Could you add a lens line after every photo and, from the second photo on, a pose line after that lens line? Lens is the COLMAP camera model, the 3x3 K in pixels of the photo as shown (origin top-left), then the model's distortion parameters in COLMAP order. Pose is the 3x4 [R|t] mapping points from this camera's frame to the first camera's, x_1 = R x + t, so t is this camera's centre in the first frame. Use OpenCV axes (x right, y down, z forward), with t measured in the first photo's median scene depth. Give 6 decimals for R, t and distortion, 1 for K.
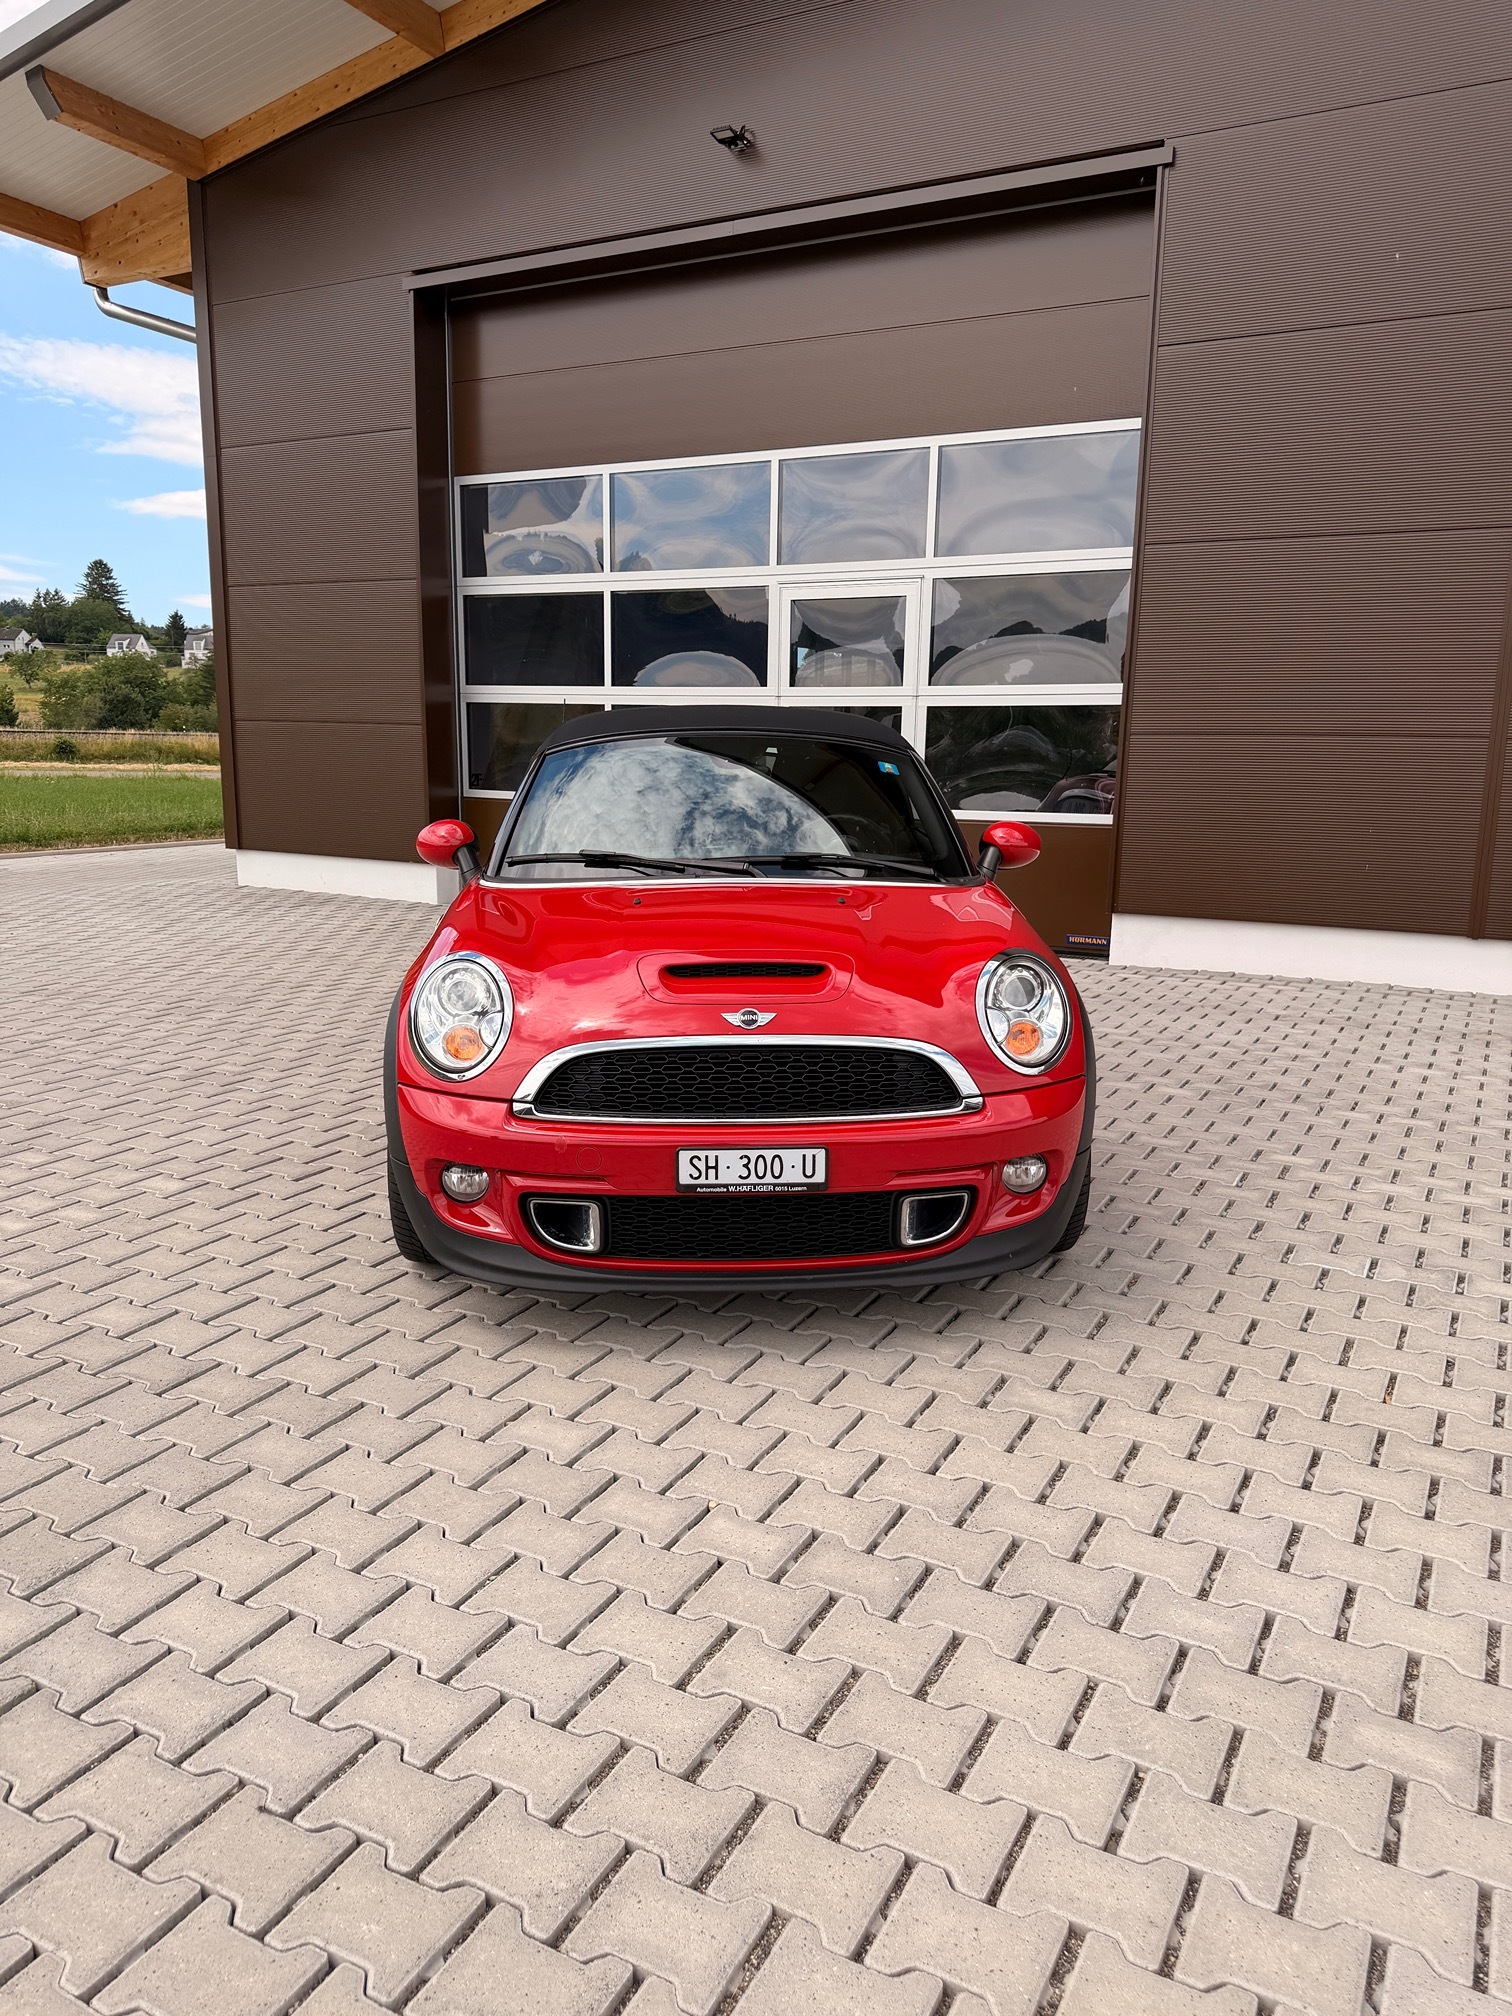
lens RADIAL K [[1434.4, 0, 779.0], [0, 1434.4, 1028.0], [0, 0, 1]] dist [0.035656, -0.037845]
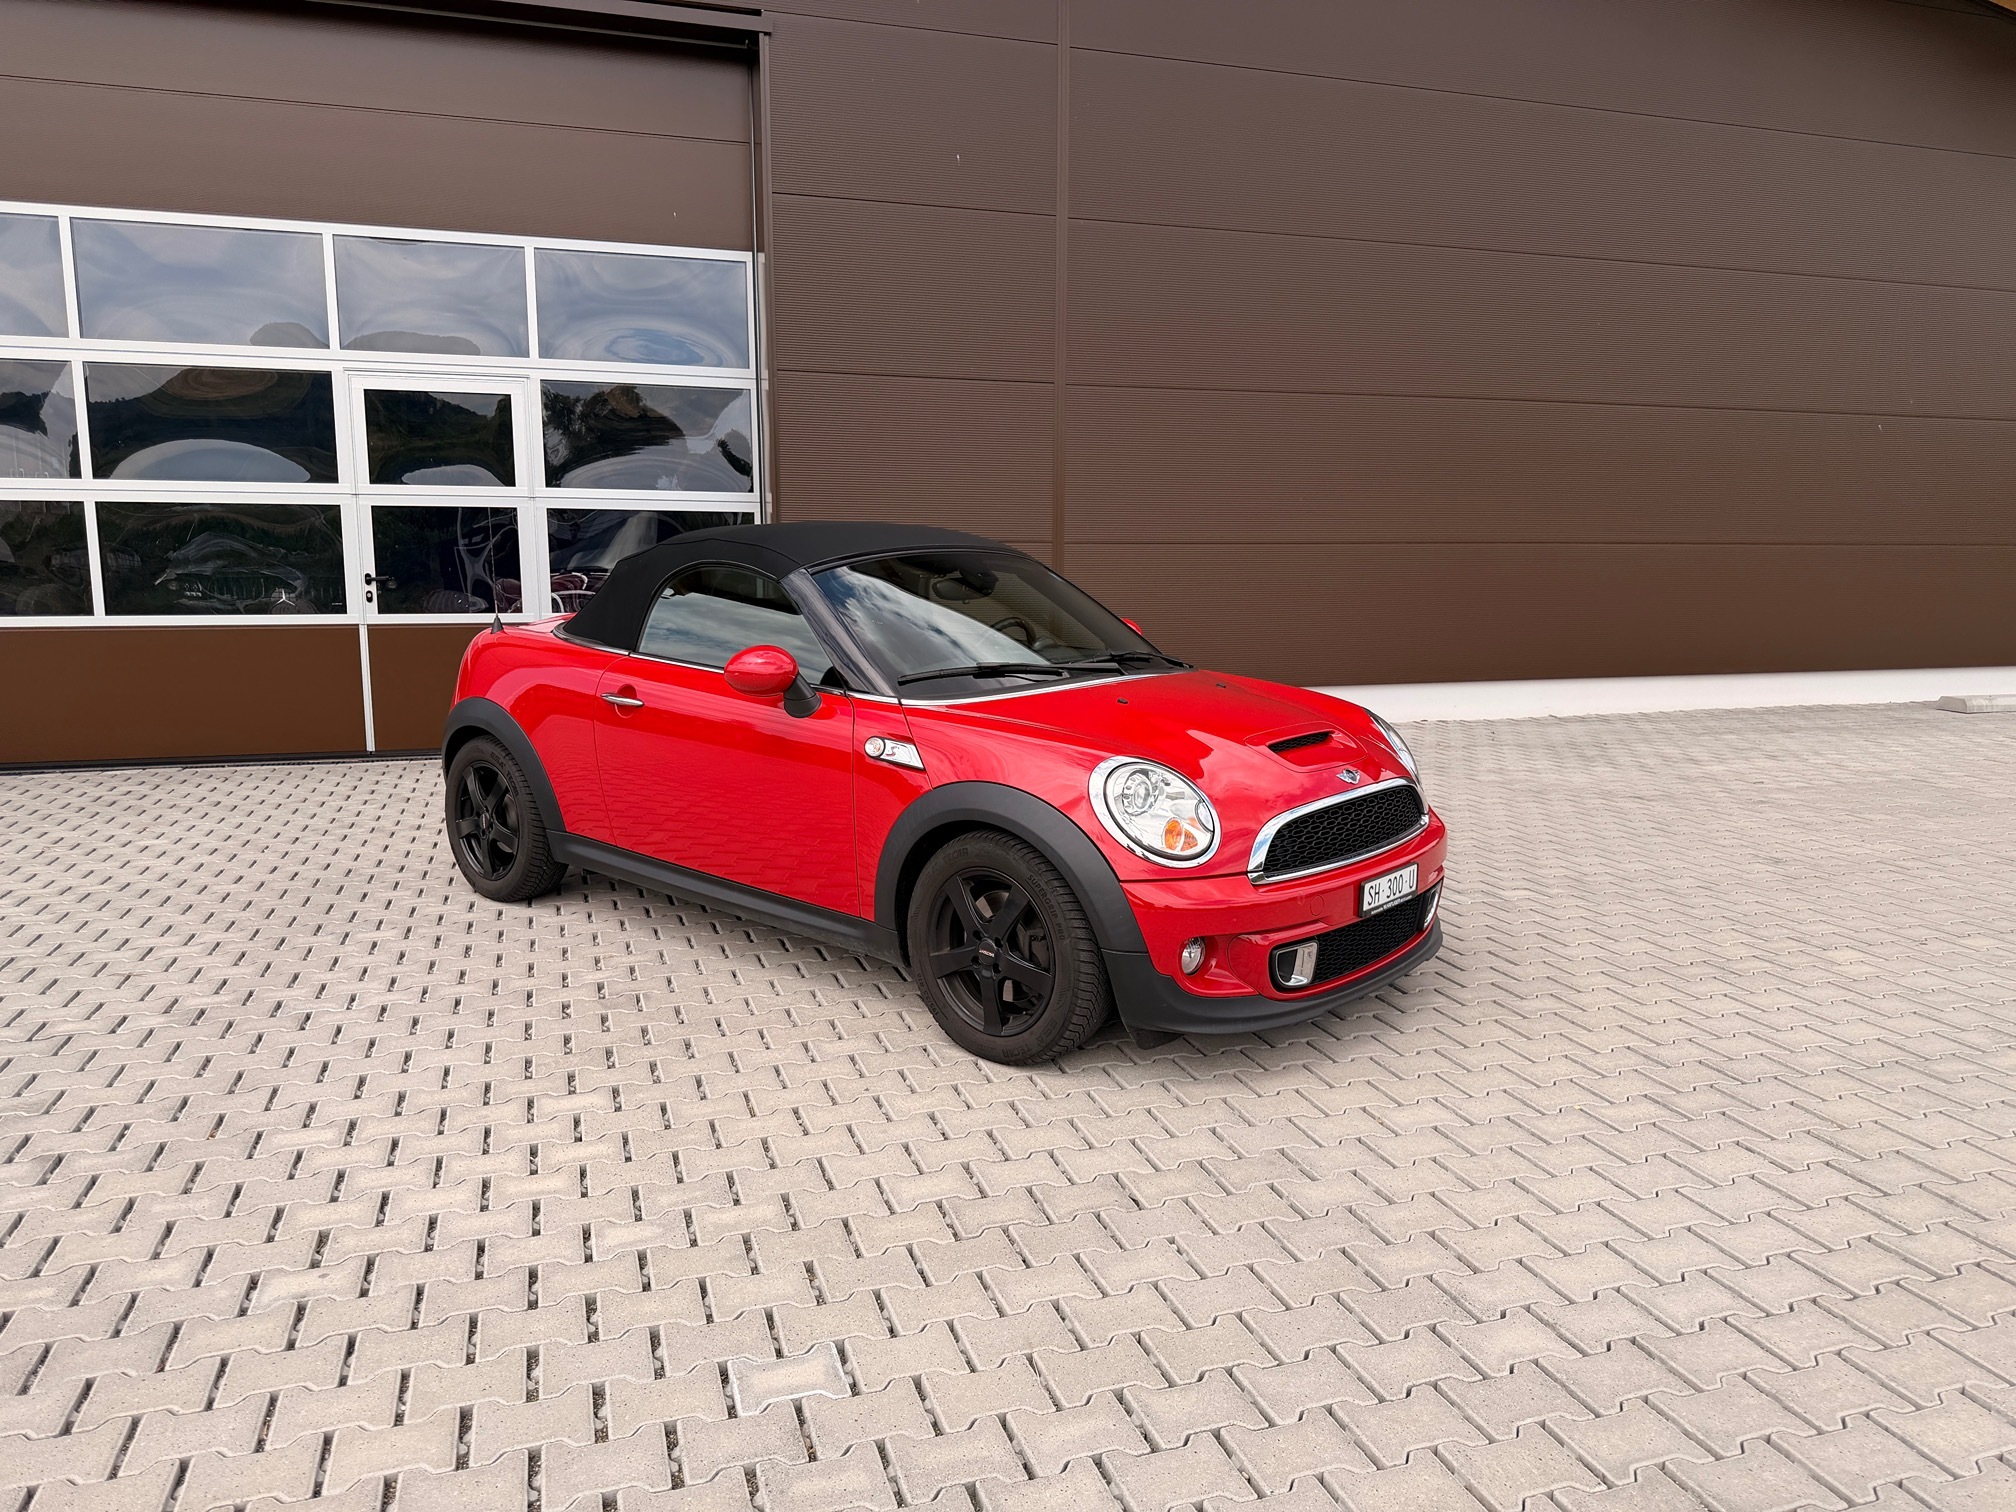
lens RADIAL K [[1434.4, 0, 1007.8], [0, 1434.4, 764.3], [0, 0, 1]] dist [0.035656, -0.037845]
pose [[0.698115, -0.124927, 0.705003, -0.461019], [0.147682, 0.988611, 0.028944, -0.040677], [-0.700590, 0.083910, 0.708614, 0.121023]]
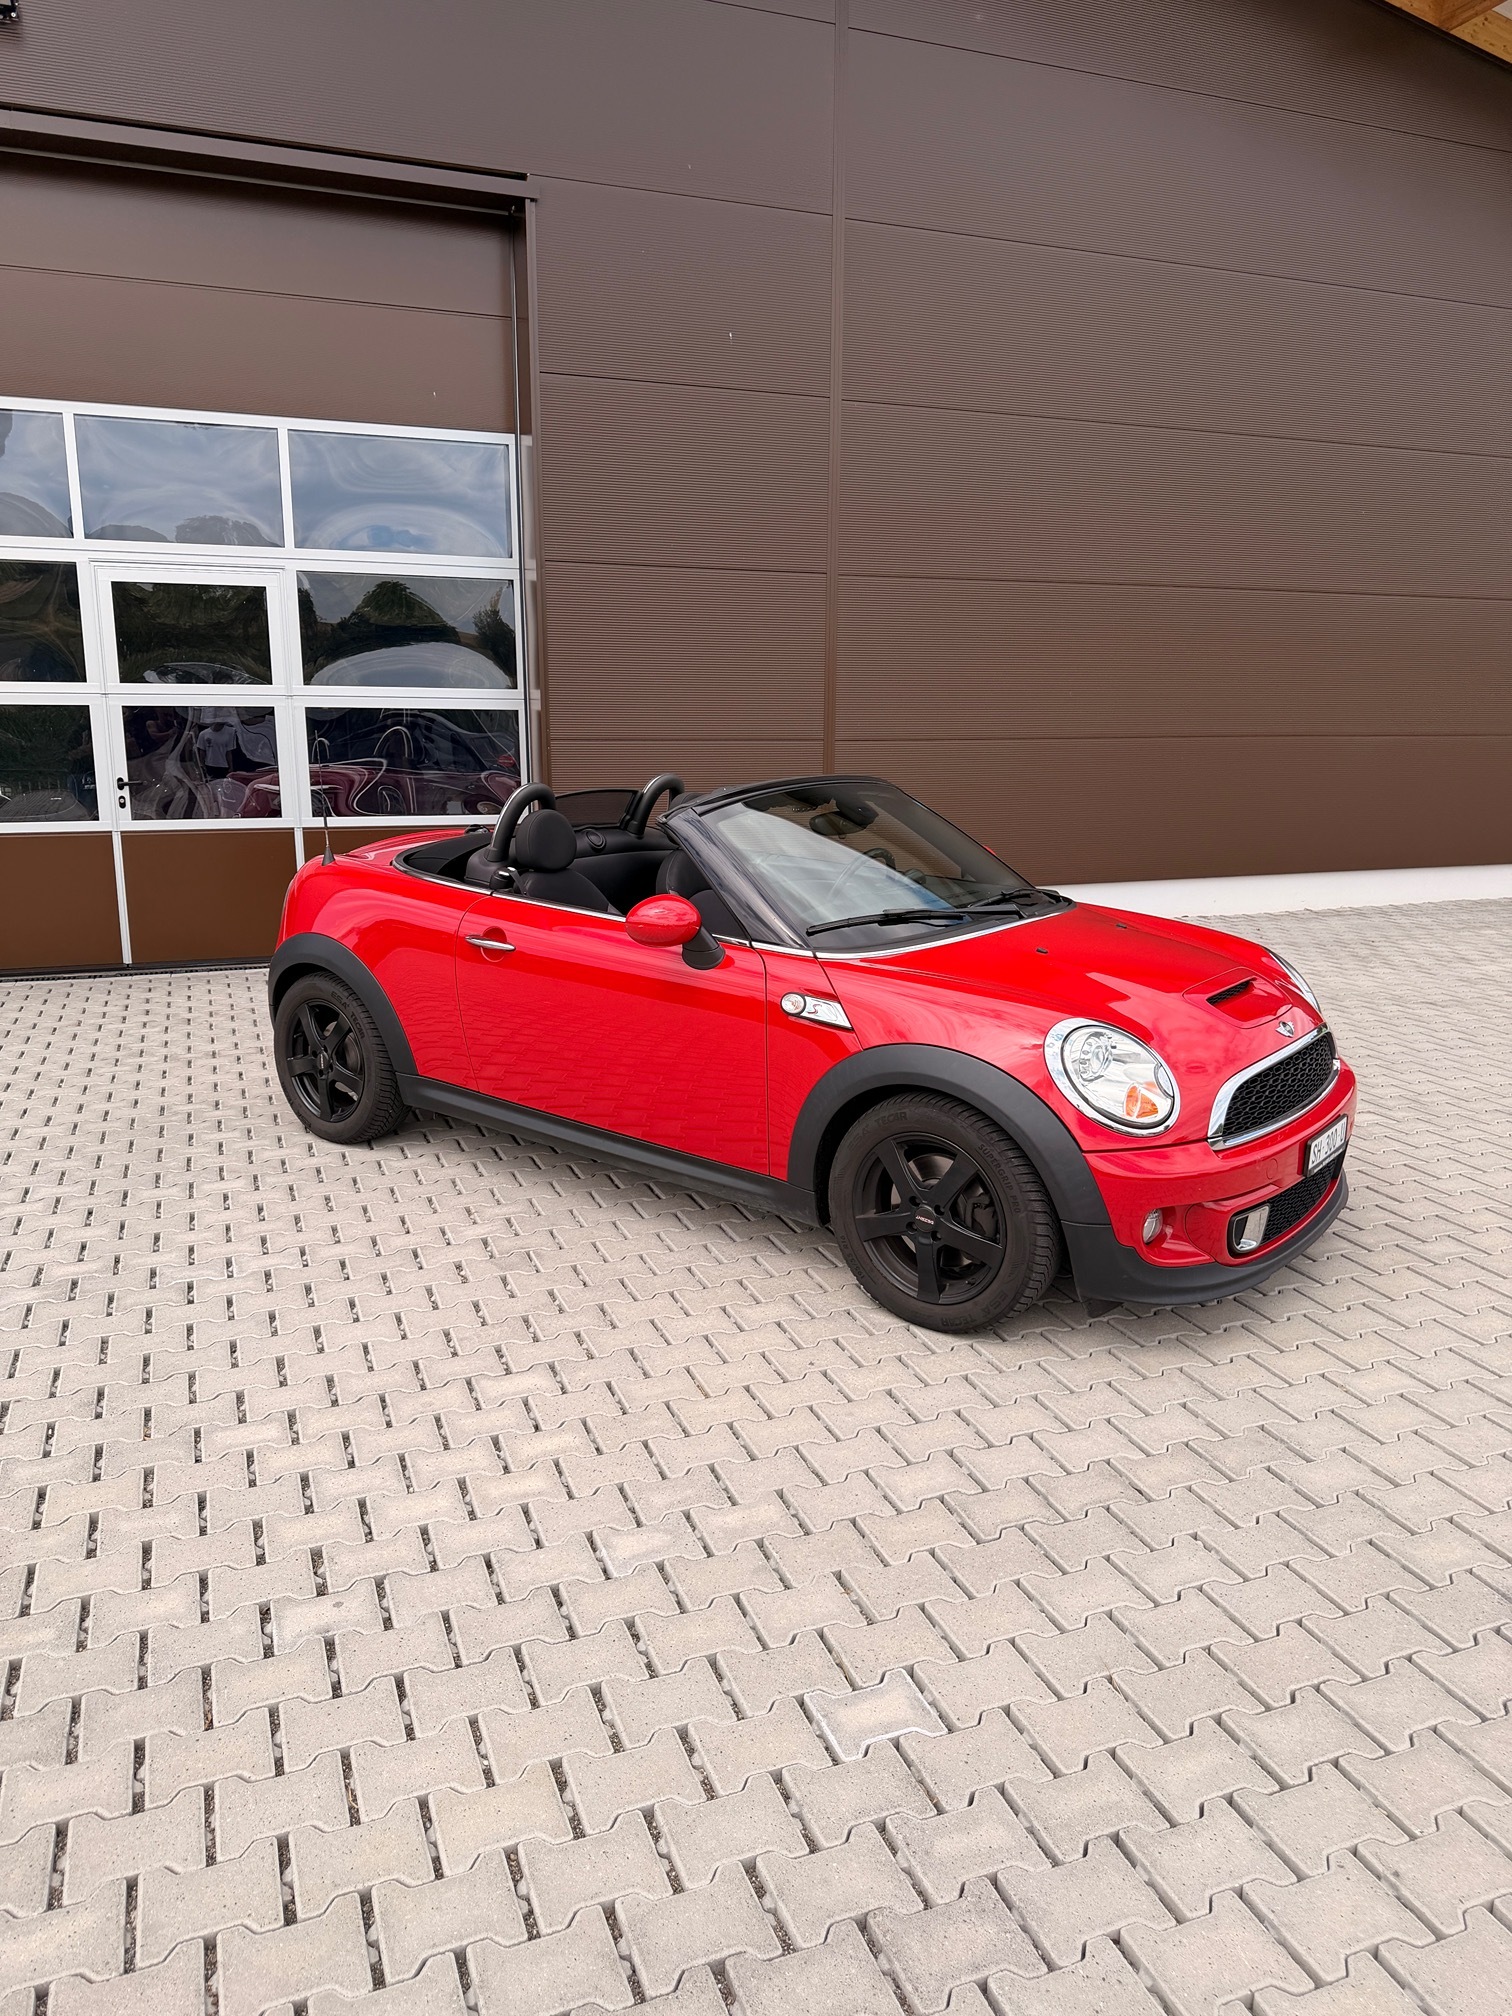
lens RADIAL K [[1434.4, 0, 747.1], [0, 1434.4, 1016.7], [0, 0, 1]] dist [0.035656, -0.037845]
pose [[0.658865, -0.175066, 0.731607, -0.505778], [0.154092, 0.983330, 0.096530, -0.086030], [-0.736310, 0.049134, 0.674858, 0.198299]]
